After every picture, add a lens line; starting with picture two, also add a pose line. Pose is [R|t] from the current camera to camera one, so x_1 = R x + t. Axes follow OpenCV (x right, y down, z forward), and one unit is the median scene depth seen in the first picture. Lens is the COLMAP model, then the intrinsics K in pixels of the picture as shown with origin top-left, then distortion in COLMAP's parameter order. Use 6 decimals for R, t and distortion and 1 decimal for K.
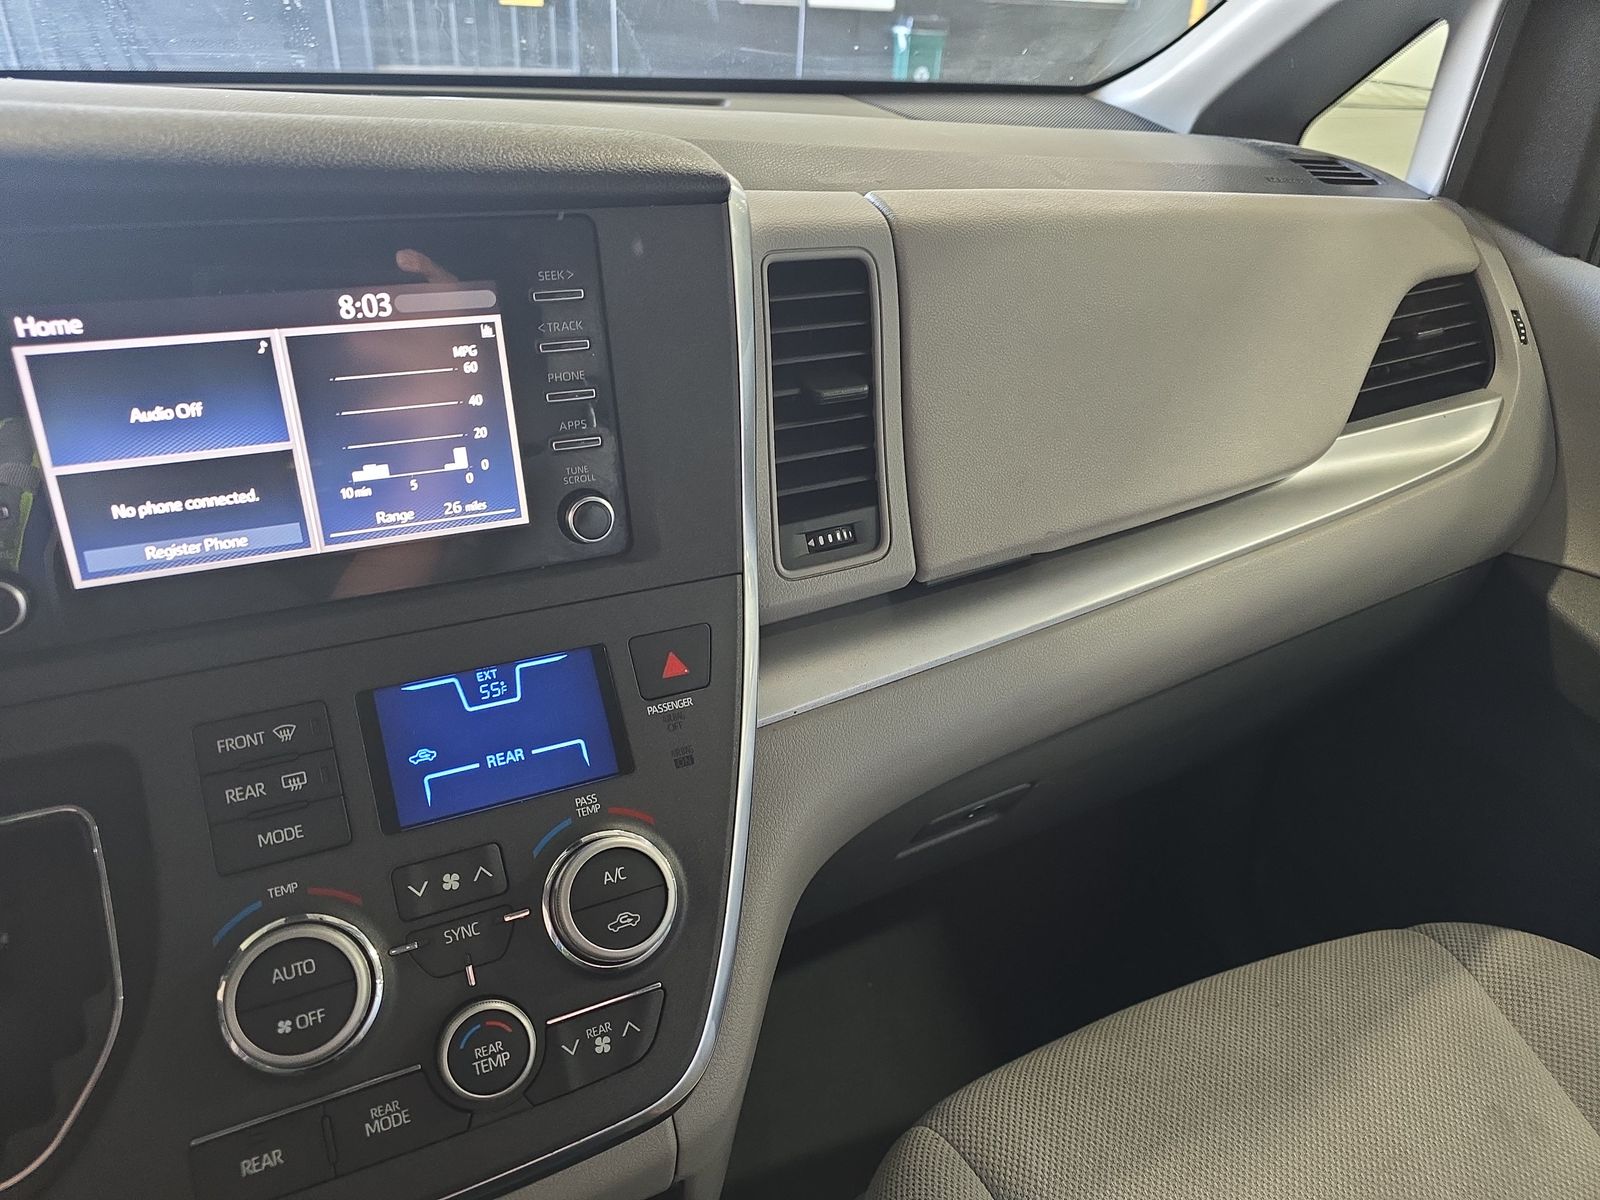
lens RADIAL K [[1052.3, 0, 800.0], [0, 1052.3, 600.0], [0, 0, 1]] dist [-0.001755, -0.001803]
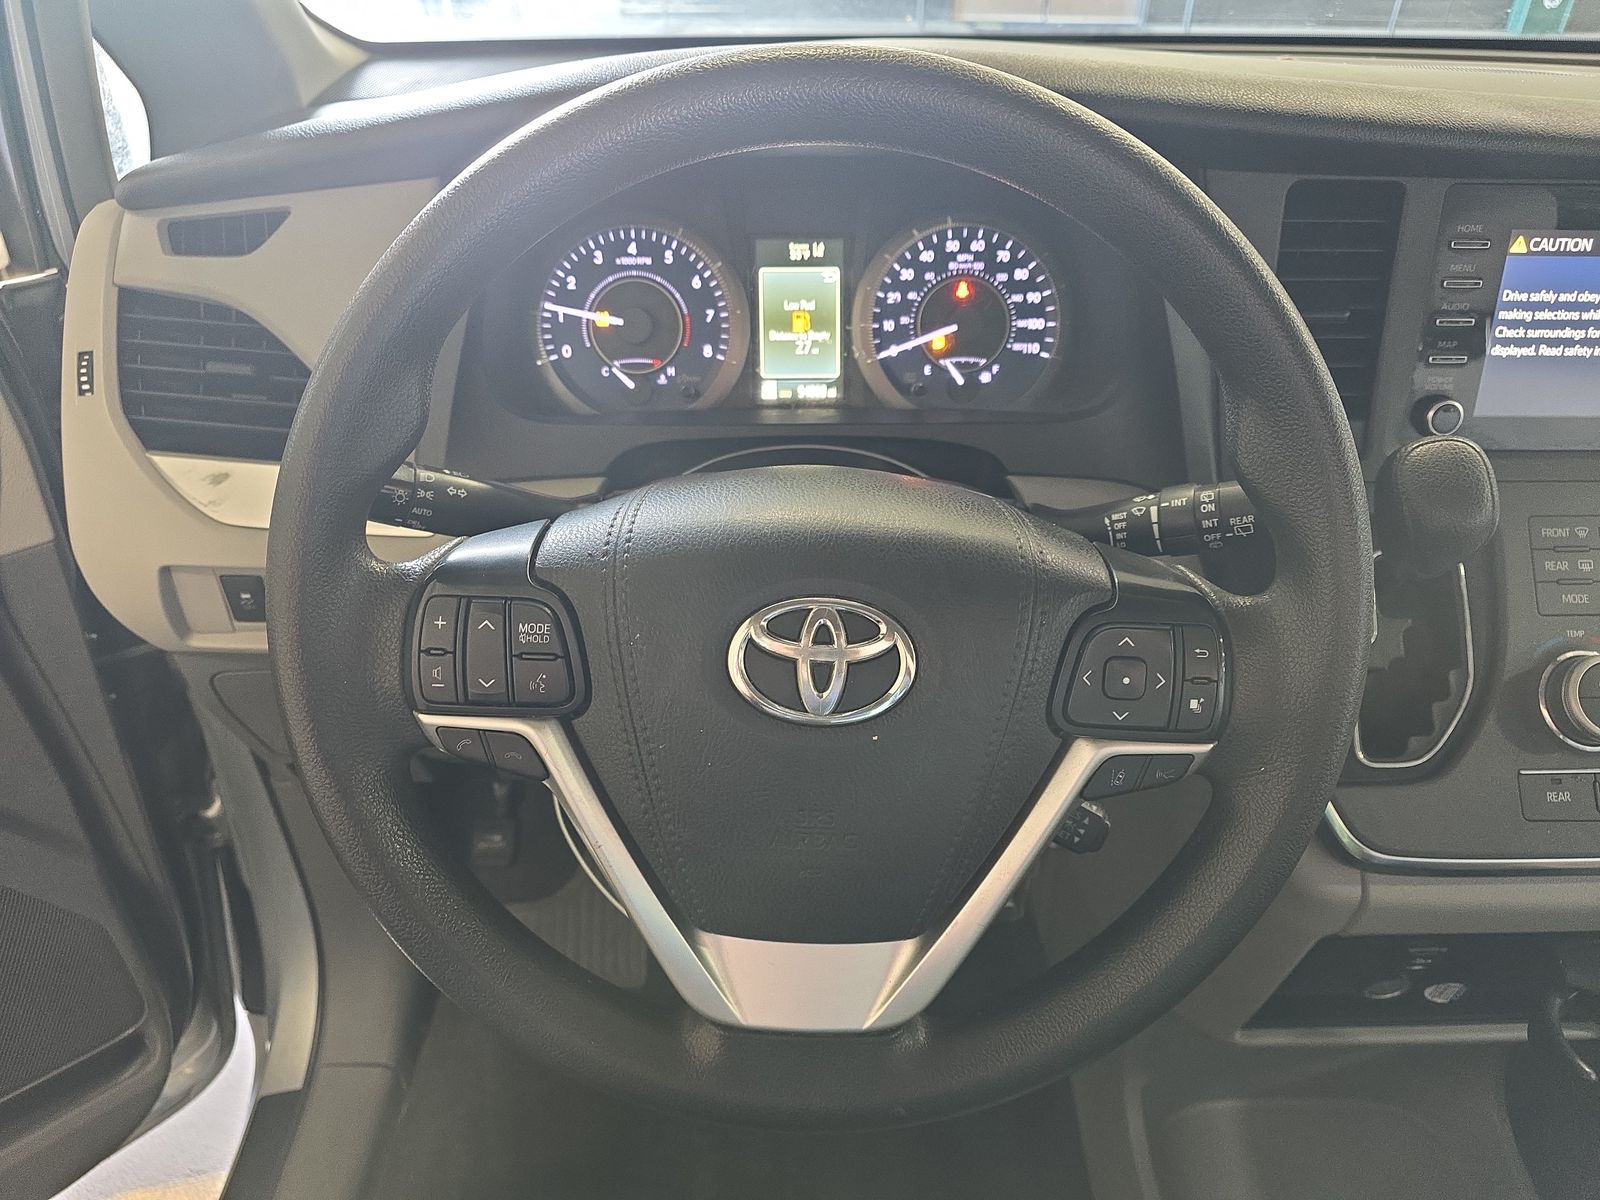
lens RADIAL K [[1052.3, 0, 800.0], [0, 1052.3, 600.0], [0, 0, 1]] dist [-0.001755, -0.001803]
pose [[0.912591, 0.191791, -0.361101, -0.942533], [-0.170986, 0.981242, 0.089042, 0.276331], [0.371405, -0.019515, 0.928266, -0.784335]]
